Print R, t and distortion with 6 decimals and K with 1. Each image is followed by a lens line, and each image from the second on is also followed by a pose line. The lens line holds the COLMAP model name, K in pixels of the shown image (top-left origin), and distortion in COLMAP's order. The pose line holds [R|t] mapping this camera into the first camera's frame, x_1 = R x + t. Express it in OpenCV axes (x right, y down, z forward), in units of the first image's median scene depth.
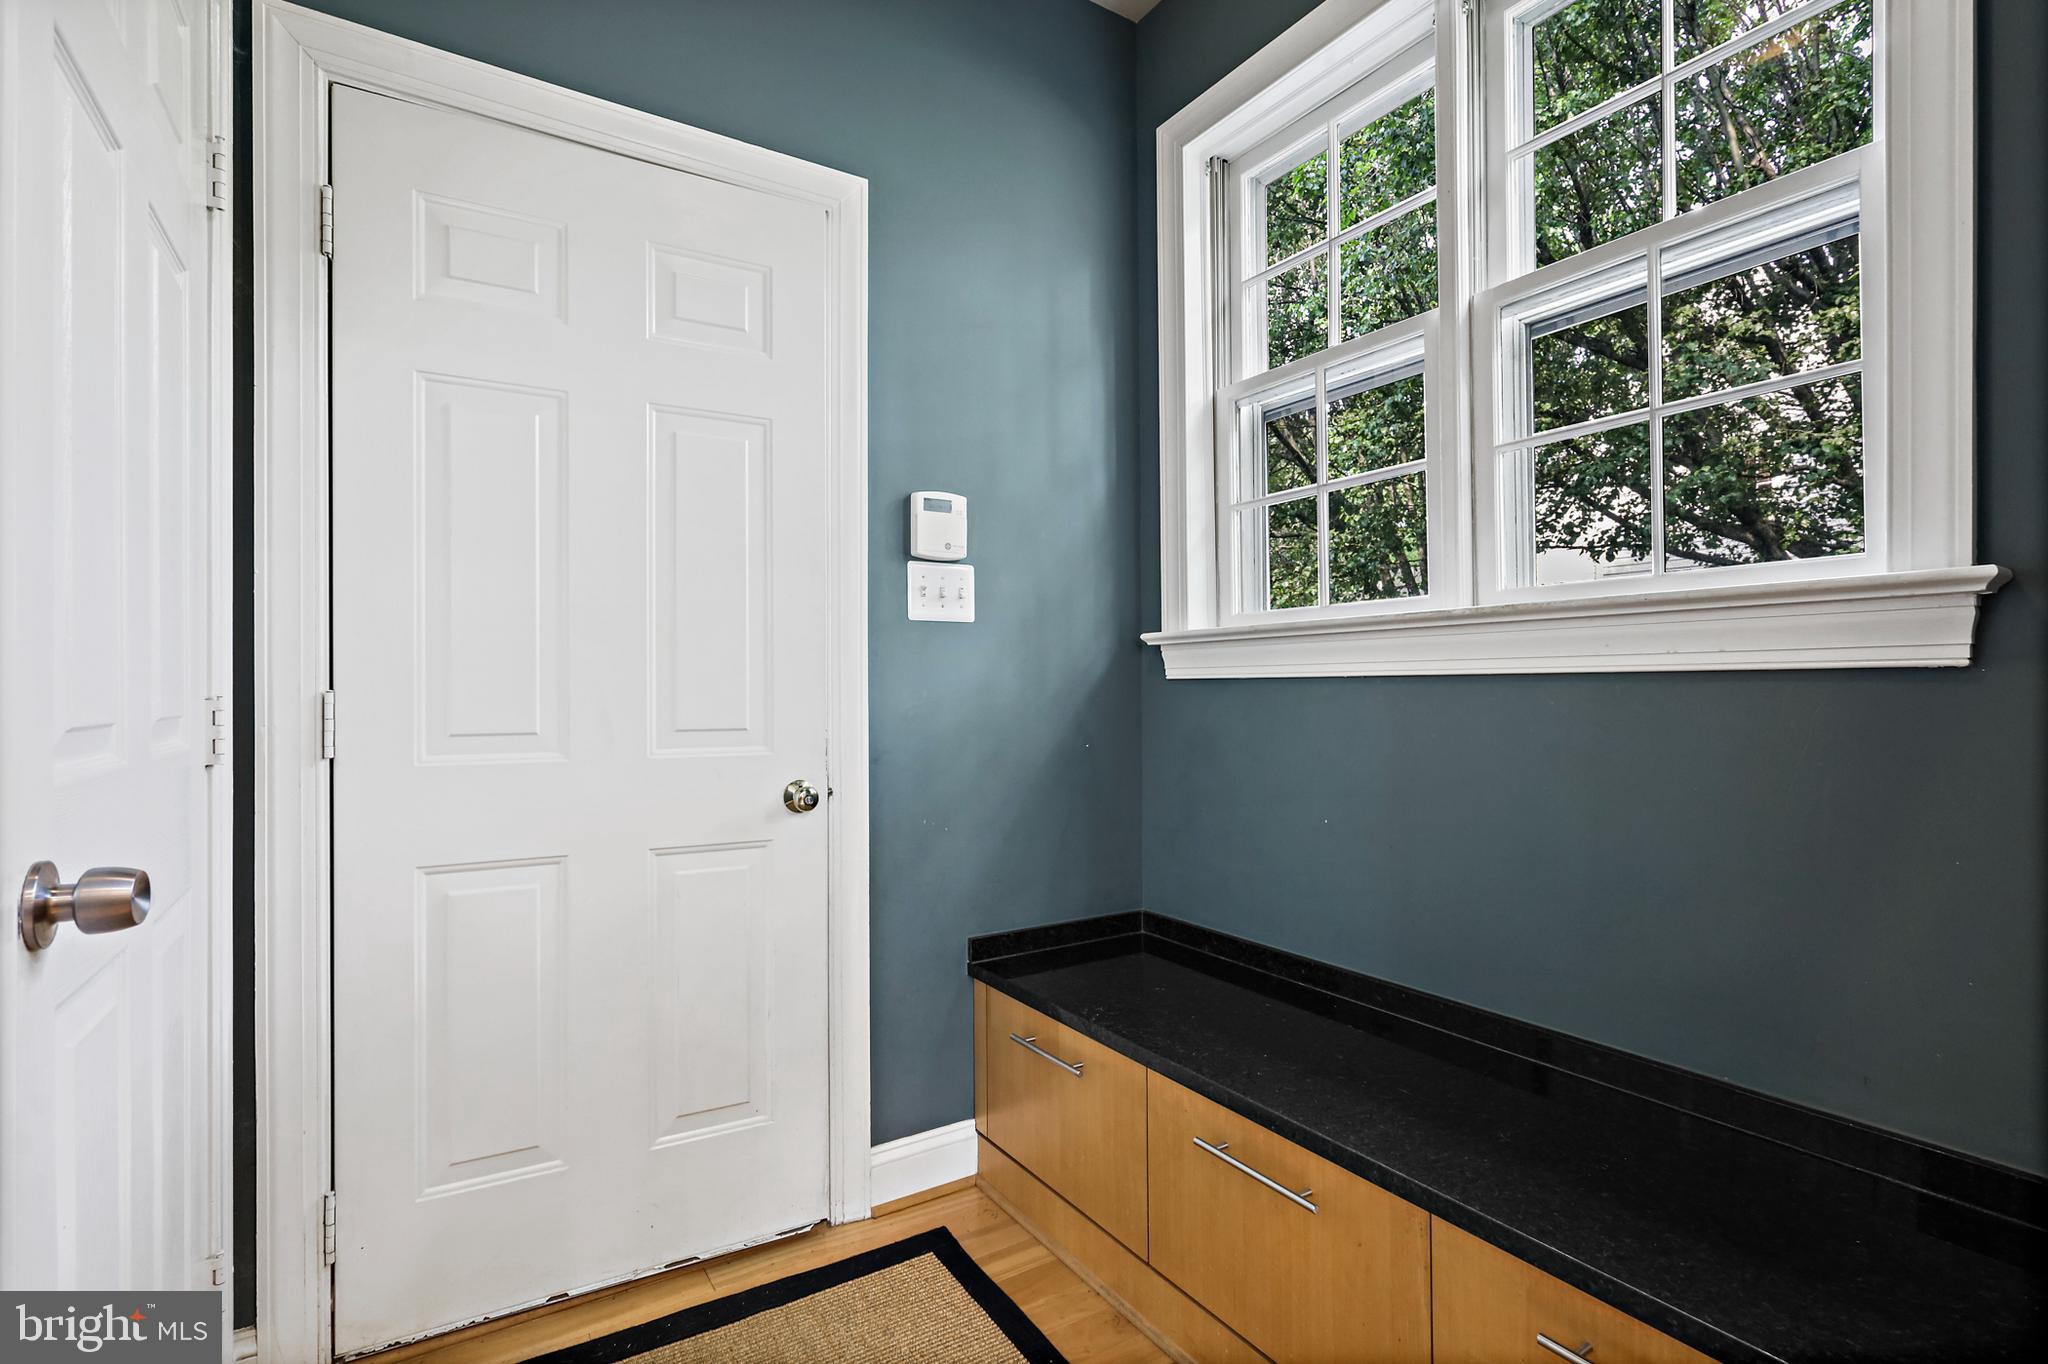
lens RADIAL K [[968.5, 0, 1026.7], [0, 968.5, 685.7], [0, 0, 1]] dist [0.001171, 0.000045]
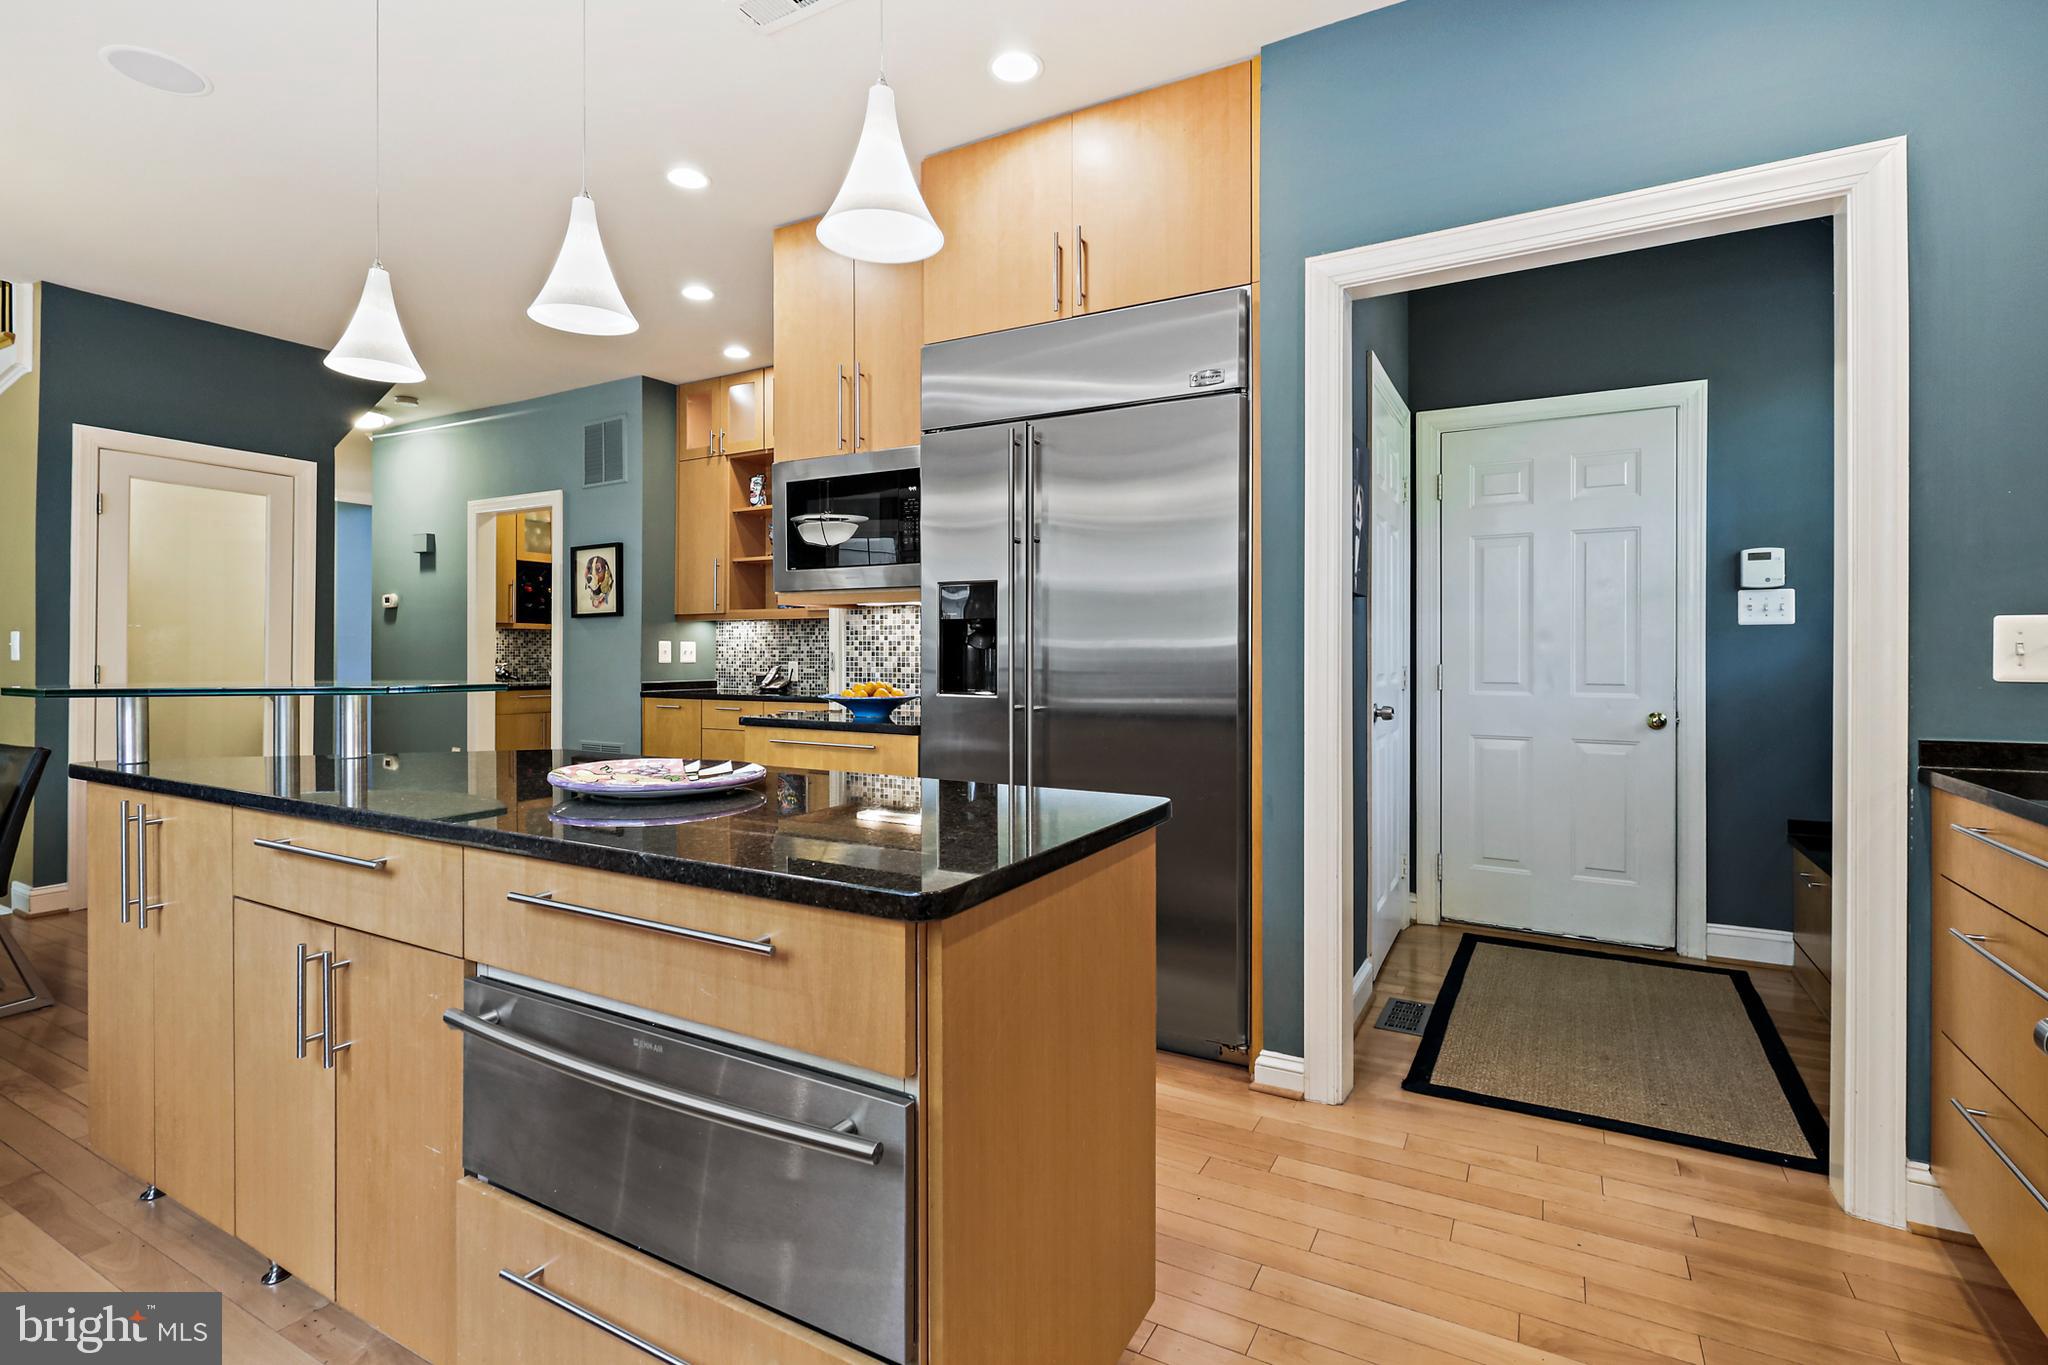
lens RADIAL K [[968.5, 0, 1024.2], [0, 968.5, 665.3], [0, 0, 1]] dist [0.001171, 0.000045]
pose [[0.484549, 0.012759, -0.874671, 0.818462], [0.002165, 0.999873, 0.015785, -0.028122], [0.874762, -0.009542, 0.484459, -1.000390]]
